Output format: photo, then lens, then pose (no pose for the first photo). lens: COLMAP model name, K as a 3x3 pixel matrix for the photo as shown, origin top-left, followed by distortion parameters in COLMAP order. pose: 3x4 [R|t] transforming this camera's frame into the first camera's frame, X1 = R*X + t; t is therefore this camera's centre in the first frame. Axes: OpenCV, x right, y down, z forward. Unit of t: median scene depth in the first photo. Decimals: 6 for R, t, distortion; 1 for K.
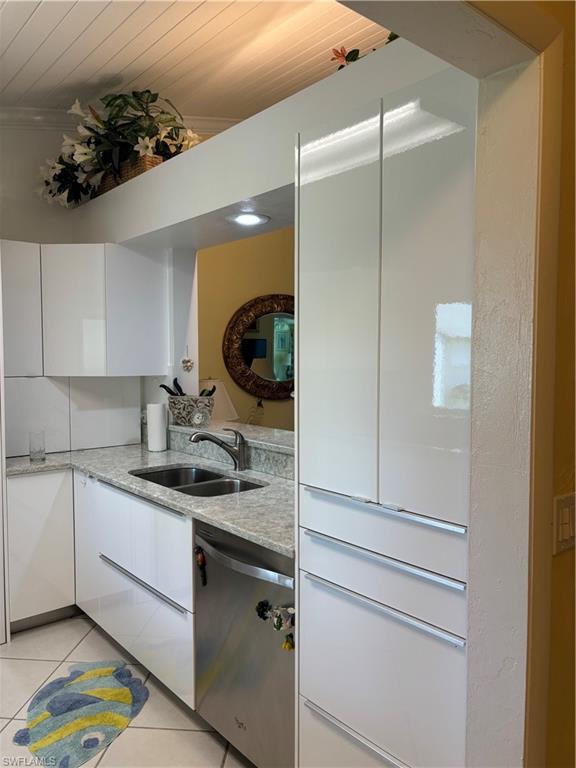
lens RADIAL K [[584.6, 0, 288.0], [0, 584.6, 384.0], [0, 0, 1]] dist [0.066640, -0.079393]
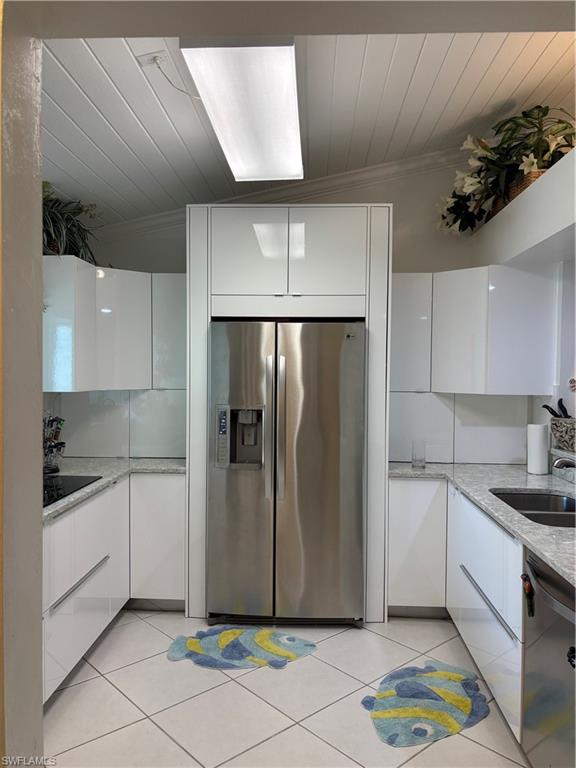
lens RADIAL K [[584.6, 0, 288.0], [0, 584.6, 384.0], [0, 0, 1]] dist [0.066640, -0.079393]
pose [[0.736472, 0.022152, -0.676106, 0.135991], [-0.043247, 0.998961, -0.014378, -0.001343], [0.675085, 0.039829, 0.736664, 0.010465]]
